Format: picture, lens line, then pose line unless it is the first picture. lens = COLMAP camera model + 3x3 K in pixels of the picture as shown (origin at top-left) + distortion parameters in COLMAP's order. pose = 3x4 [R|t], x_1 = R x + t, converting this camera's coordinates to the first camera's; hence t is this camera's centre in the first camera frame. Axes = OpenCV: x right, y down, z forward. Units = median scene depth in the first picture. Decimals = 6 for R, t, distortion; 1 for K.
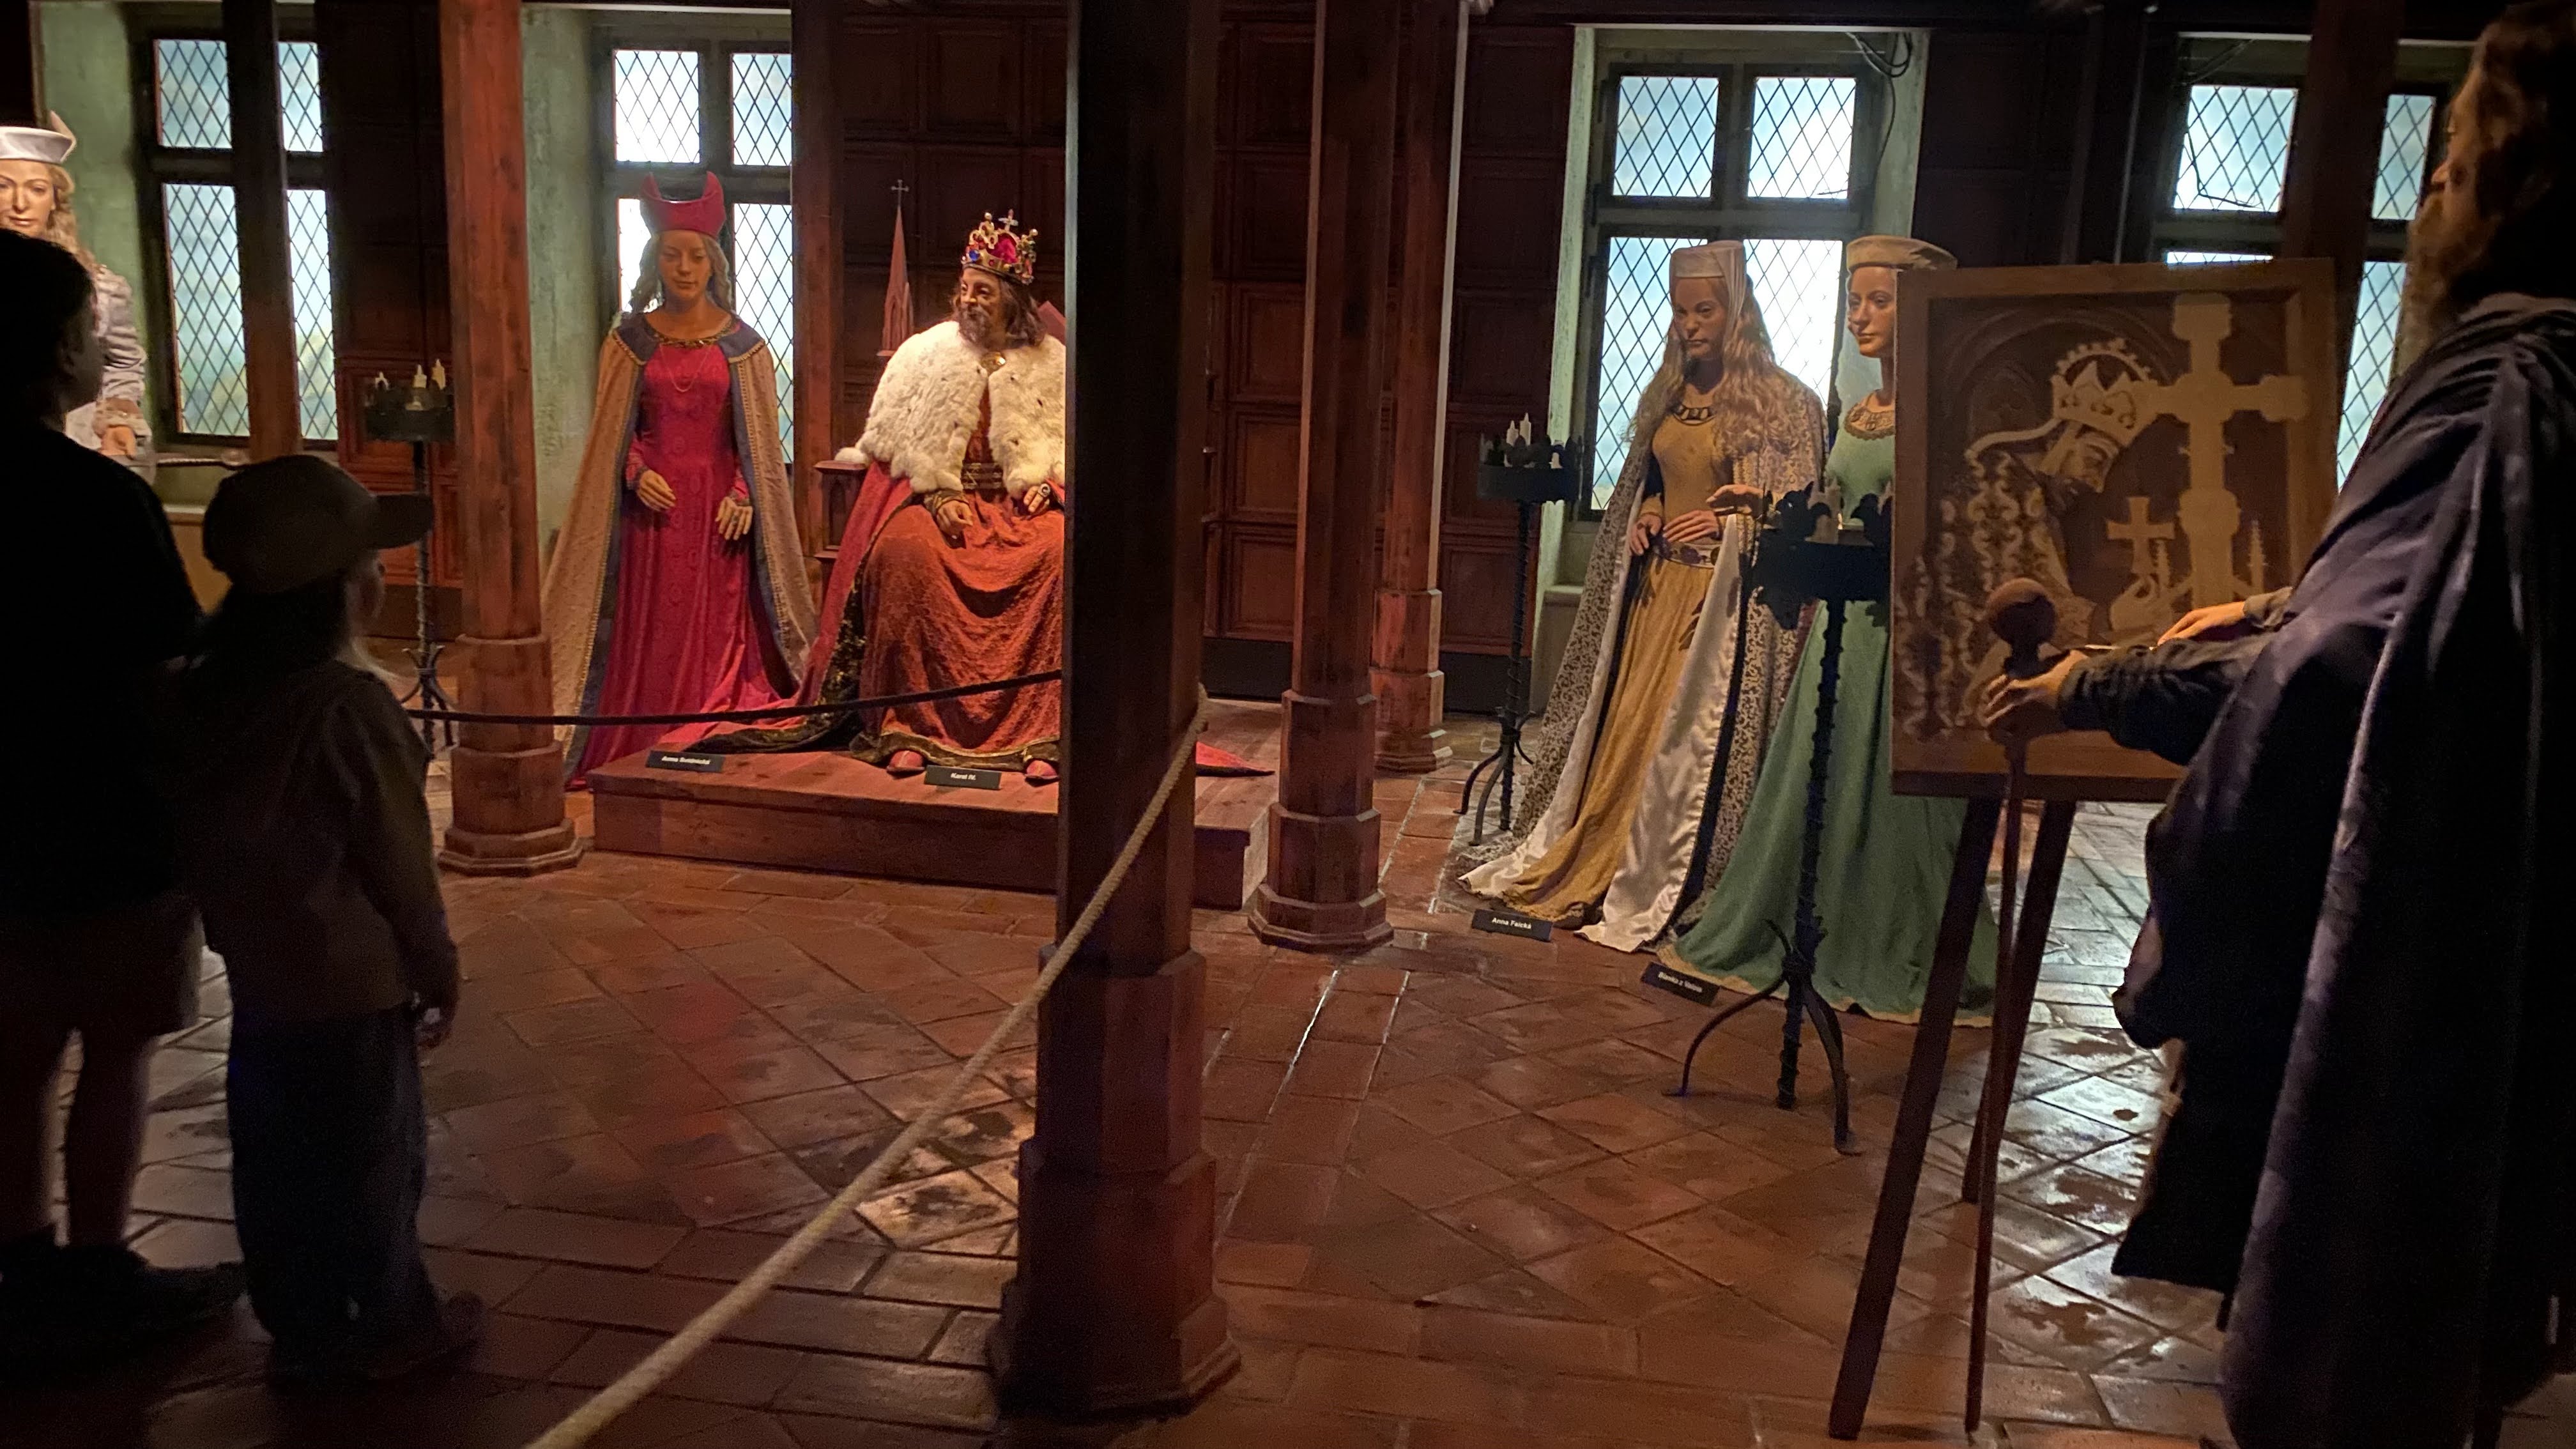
lens RADIAL K [[1892.0, 0, 1288.0], [0, 1892.0, 724.5], [0, 0, 1]] dist [0.066998, -0.151420]
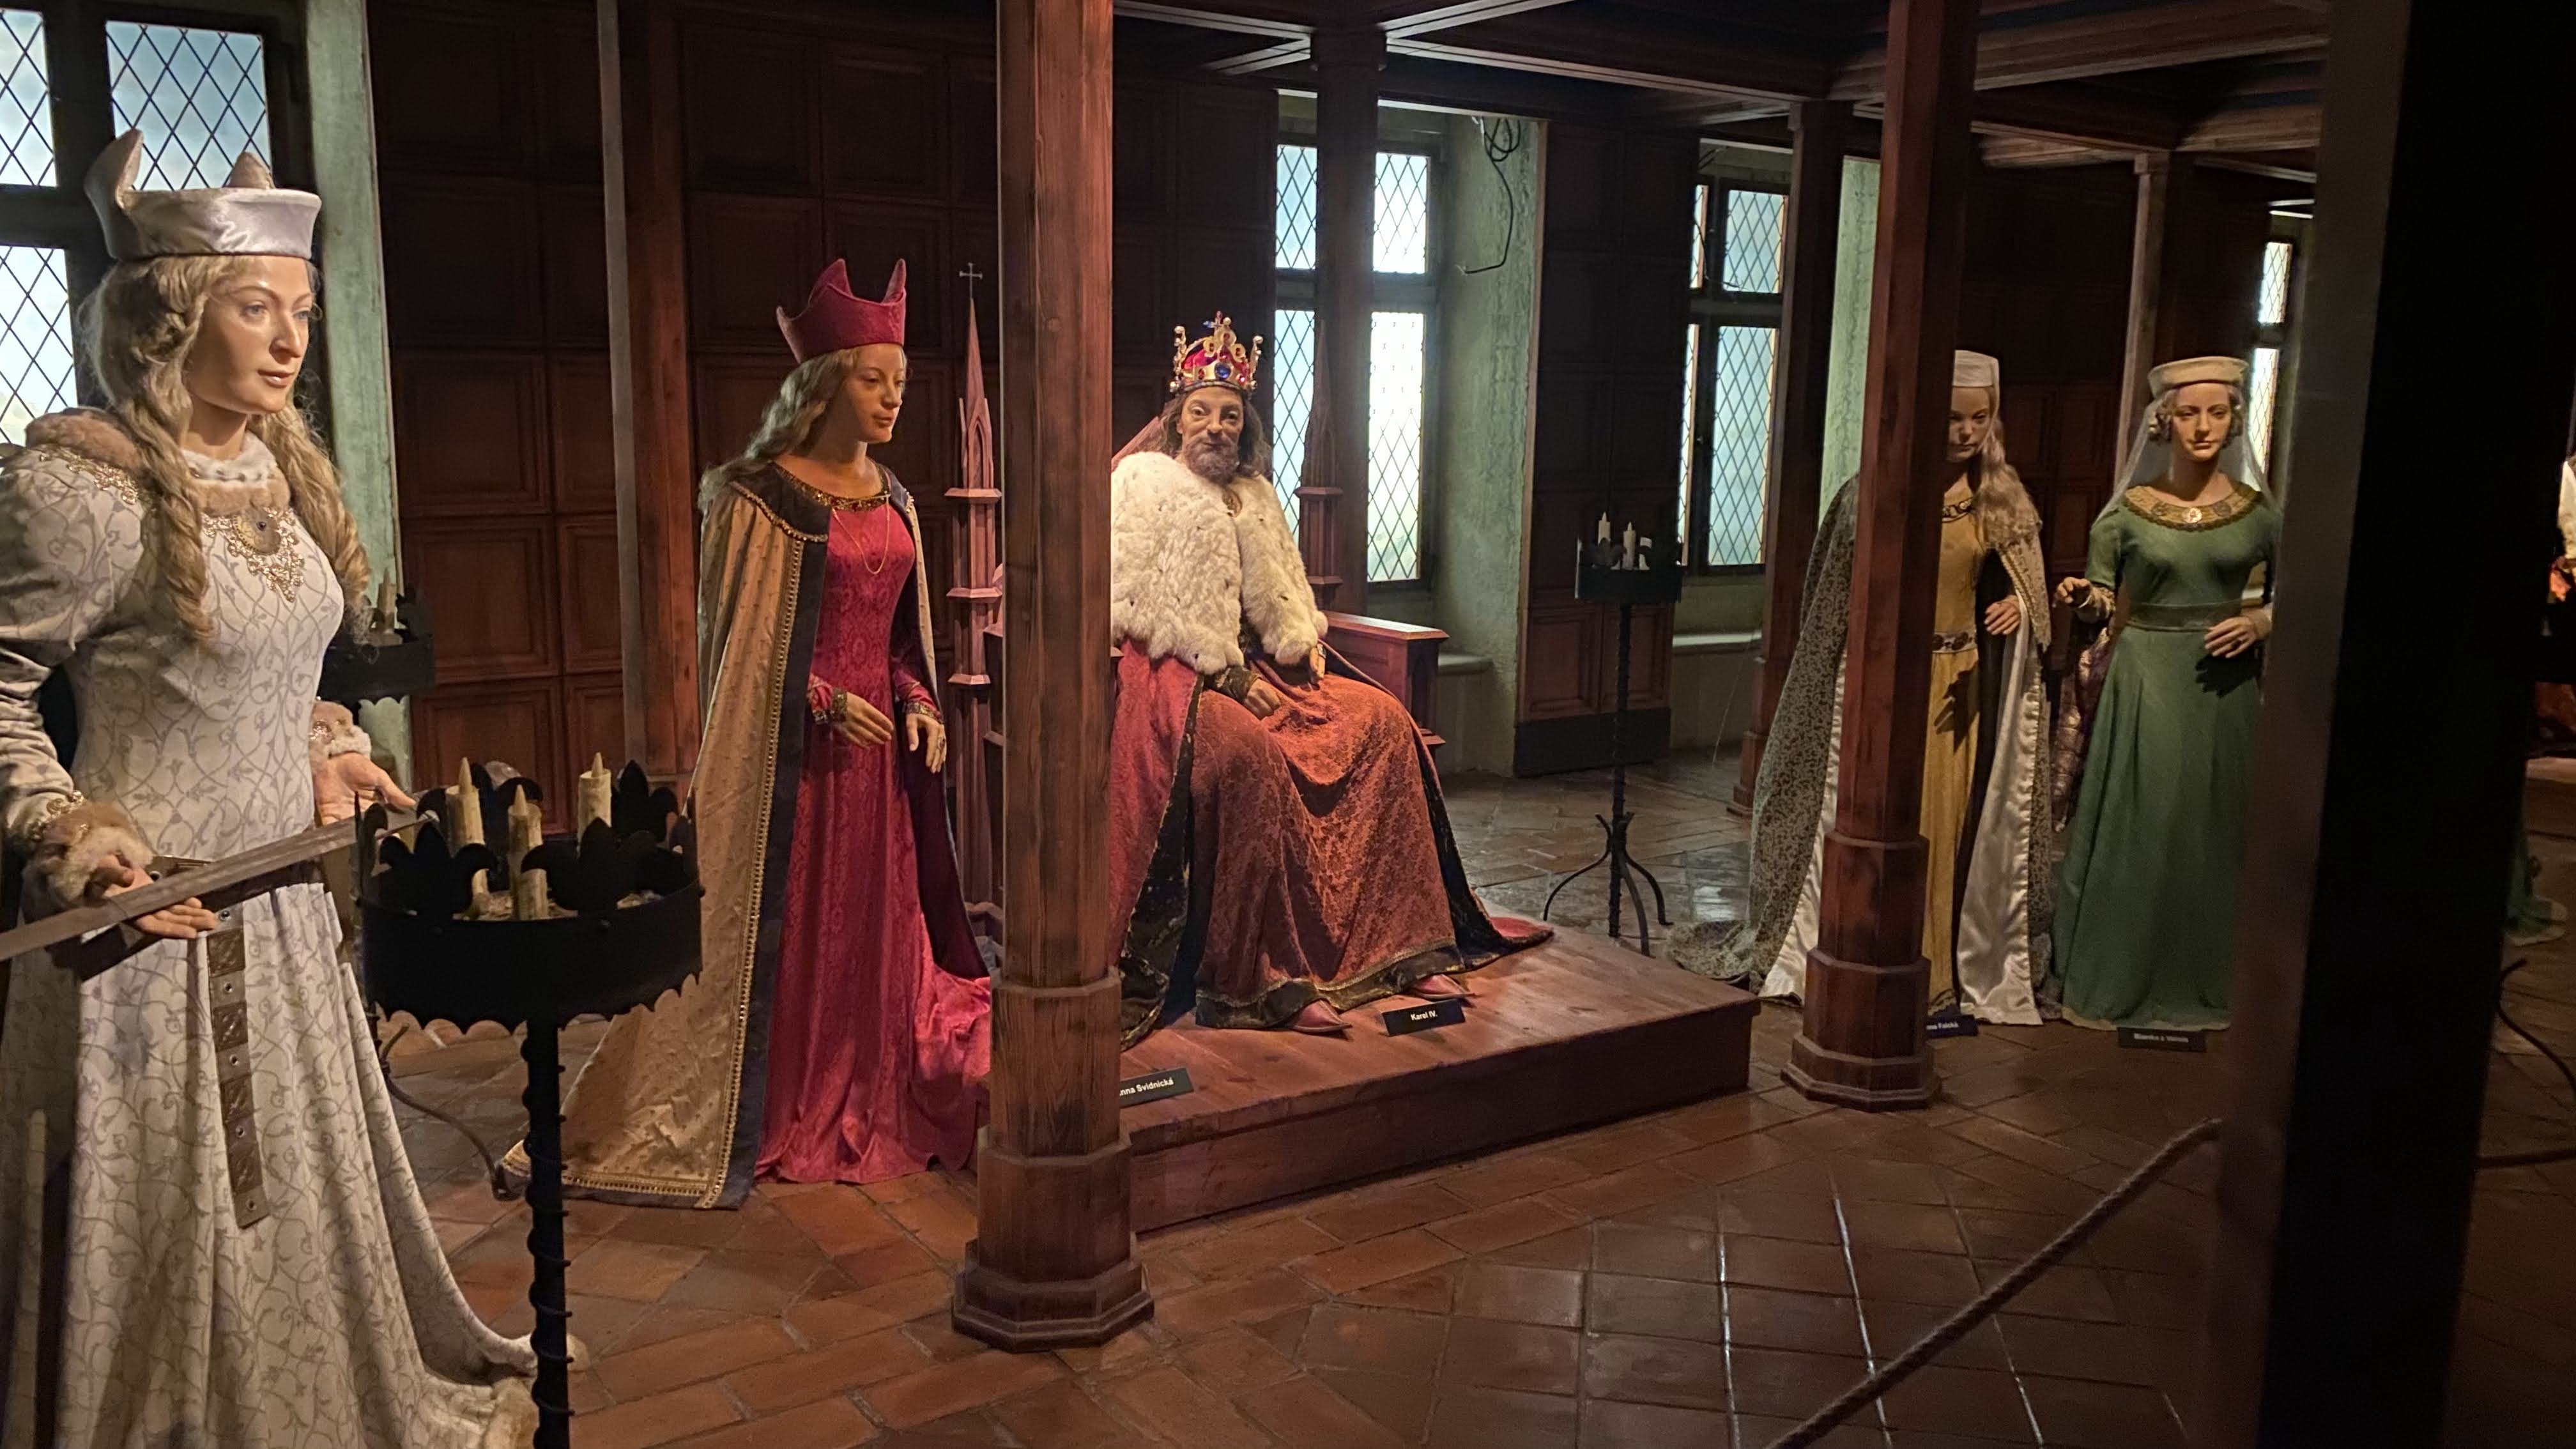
lens RADIAL K [[1892.0, 0, 1288.0], [0, 1892.0, 724.5], [0, 0, 1]] dist [0.066998, -0.151420]
pose [[0.748932, -0.145862, 0.646393, -0.688269], [0.145235, 0.987887, 0.054647, -0.141904], [-0.646535, 0.052952, 0.761045, 0.391377]]
